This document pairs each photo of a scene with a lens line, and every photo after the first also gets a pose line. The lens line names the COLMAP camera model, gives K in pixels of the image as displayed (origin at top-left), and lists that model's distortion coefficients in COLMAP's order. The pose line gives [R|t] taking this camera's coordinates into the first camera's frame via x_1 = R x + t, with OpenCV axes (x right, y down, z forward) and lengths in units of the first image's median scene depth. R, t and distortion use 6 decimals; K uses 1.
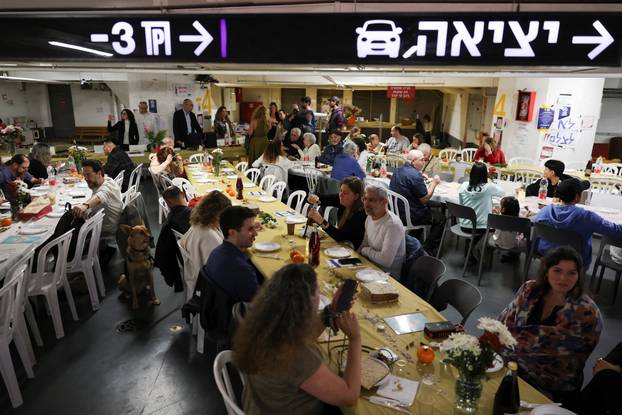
lens RADIAL K [[448.7, 0, 311.0], [0, 448.7, 207.5], [0, 0, 1]] dist [0.005438, 0.003261]
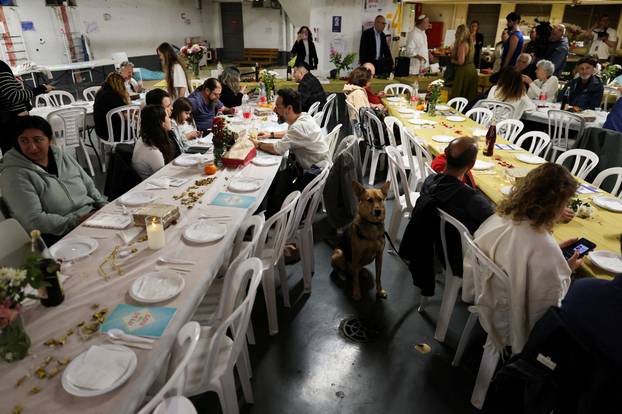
lens RADIAL K [[448.7, 0, 311.0], [0, 448.7, 207.0], [0, 0, 1]] dist [0.005438, 0.003261]
pose [[0.951092, 0.118732, -0.285179, -0.158957], [-0.073572, 0.983683, 0.164180, -0.025317], [0.300019, -0.135169, 0.944308, 0.173235]]
